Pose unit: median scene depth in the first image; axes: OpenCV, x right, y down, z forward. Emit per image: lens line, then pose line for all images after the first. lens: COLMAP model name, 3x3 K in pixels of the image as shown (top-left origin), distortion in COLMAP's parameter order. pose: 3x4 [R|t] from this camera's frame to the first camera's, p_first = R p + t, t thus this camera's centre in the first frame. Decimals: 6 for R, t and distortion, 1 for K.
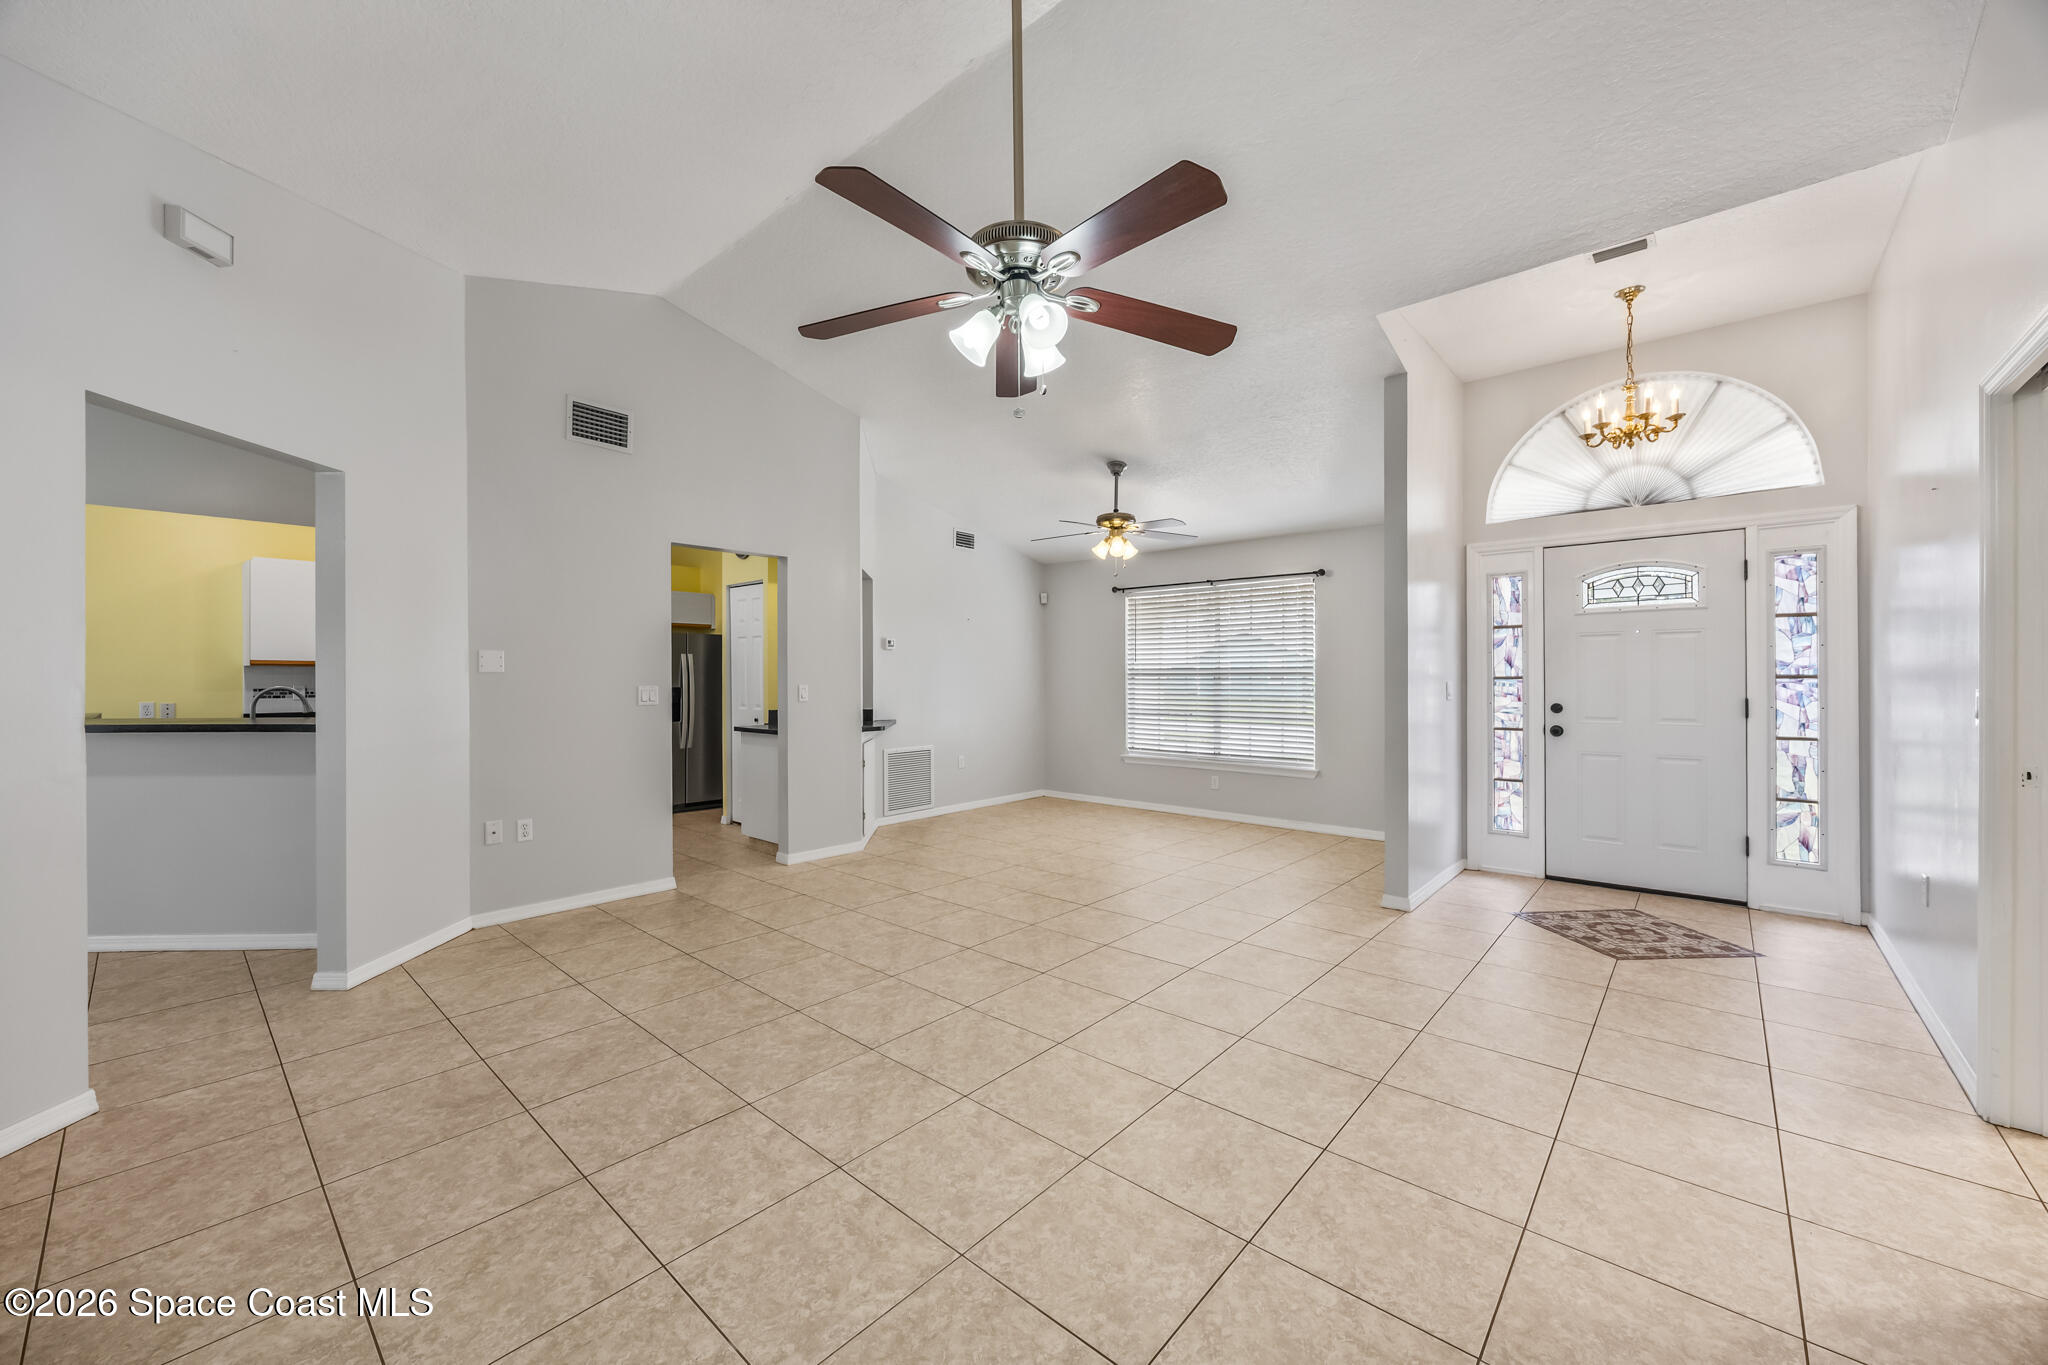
lens RADIAL K [[777.7, 0, 1022.0], [0, 777.7, 666.5], [0, 0, 1]] dist [-0.003397, -0.000382]
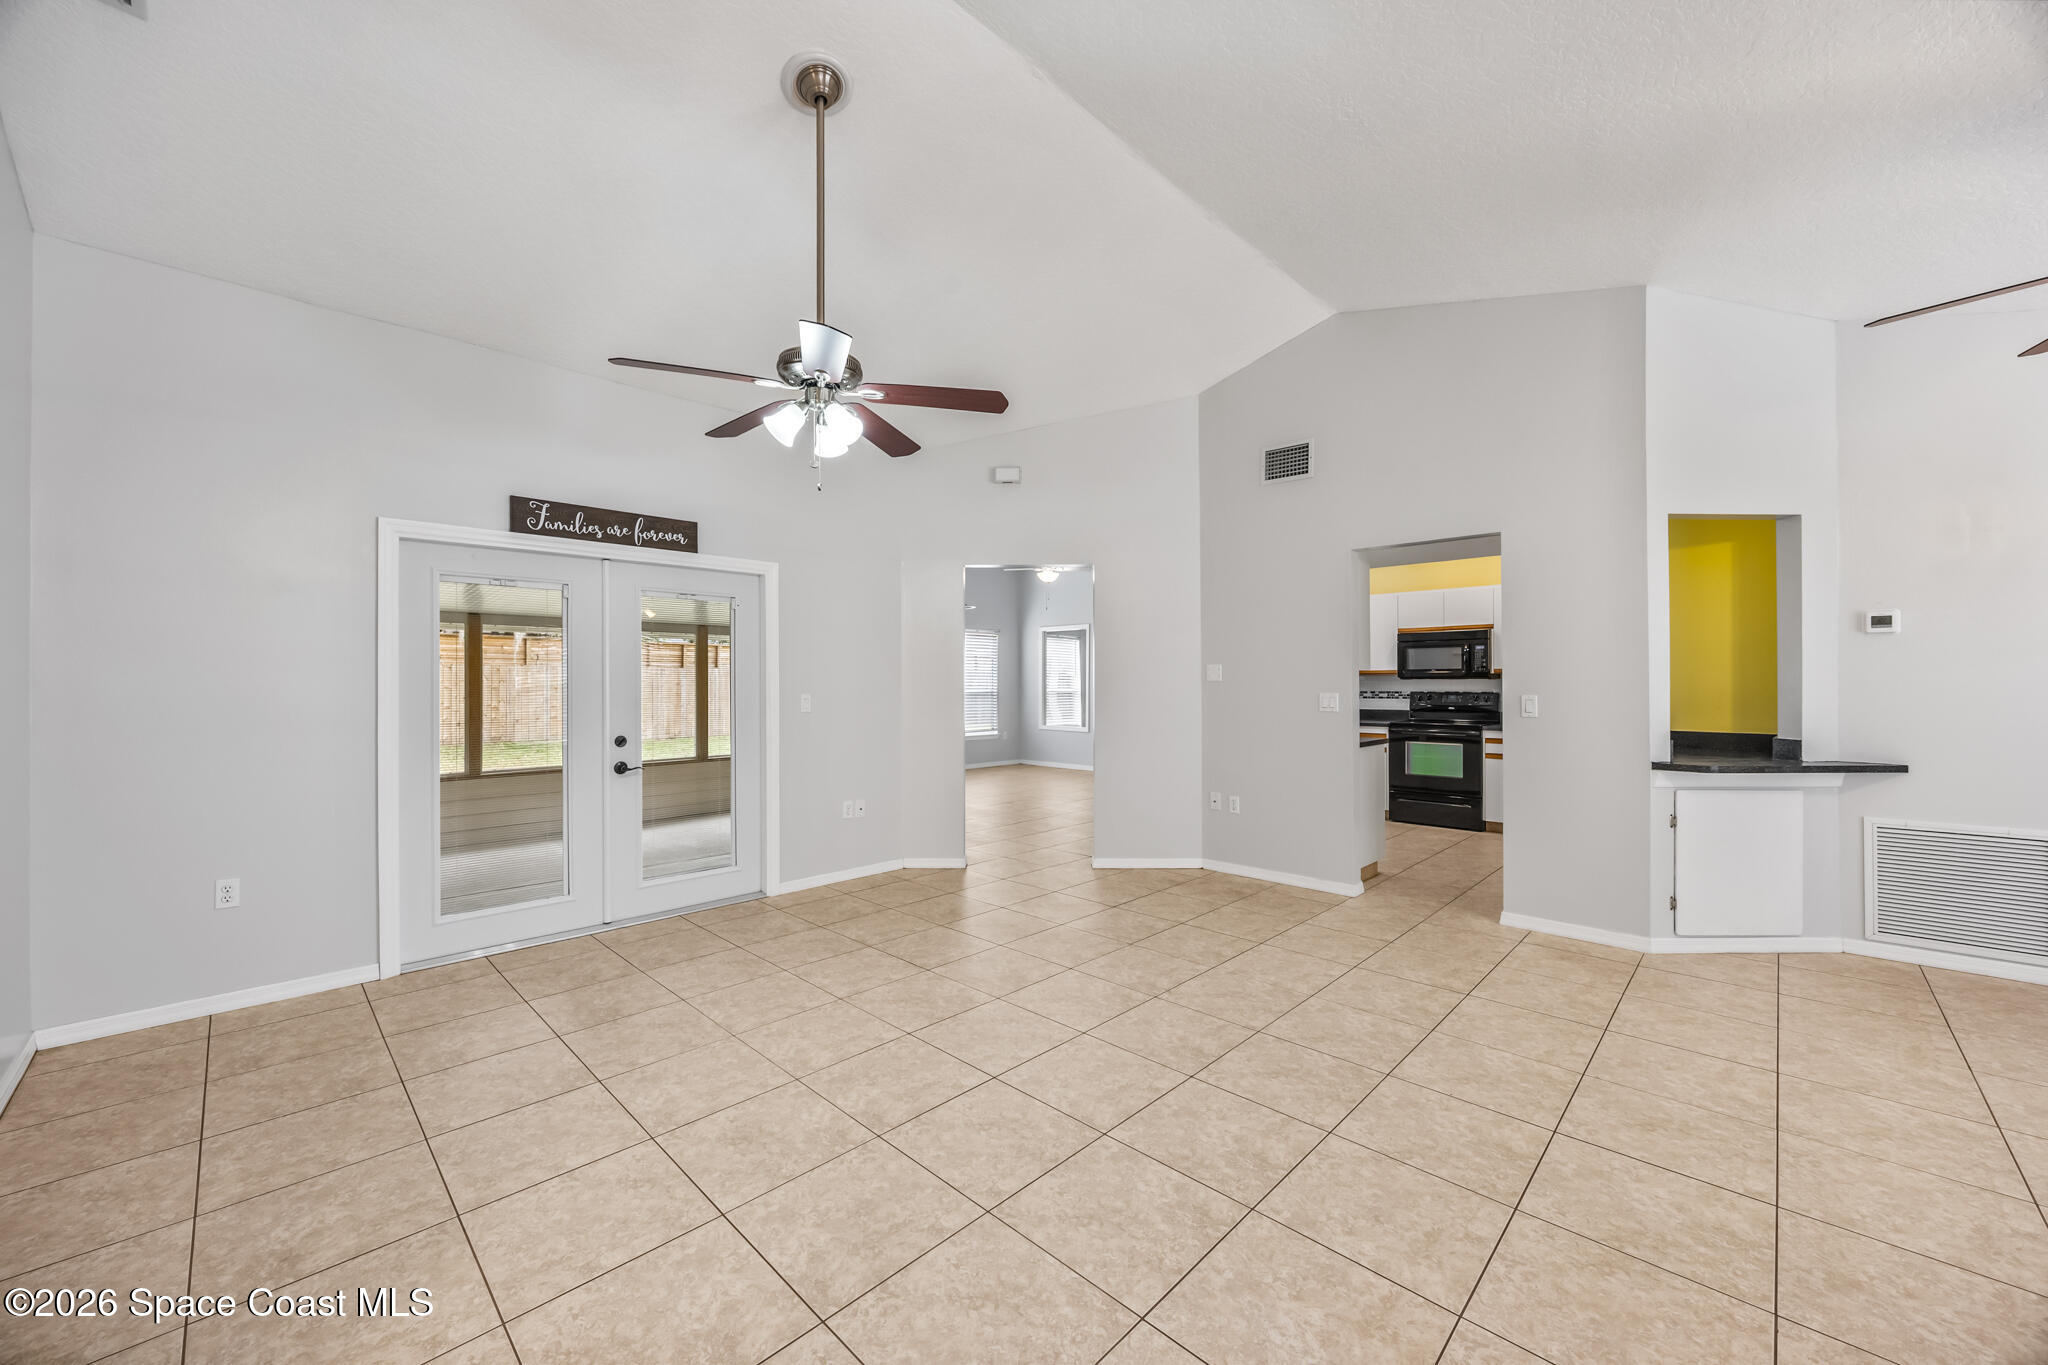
lens RADIAL K [[777.7, 0, 1008.6], [0, 777.7, 684.8], [0, 0, 1]] dist [-0.003397, -0.000382]
pose [[-0.062995, 0.003143, -0.998009, 0.876067], [0.018521, 0.999827, 0.001979, 0.007698], [0.997842, -0.018360, -0.063042, 0.967372]]
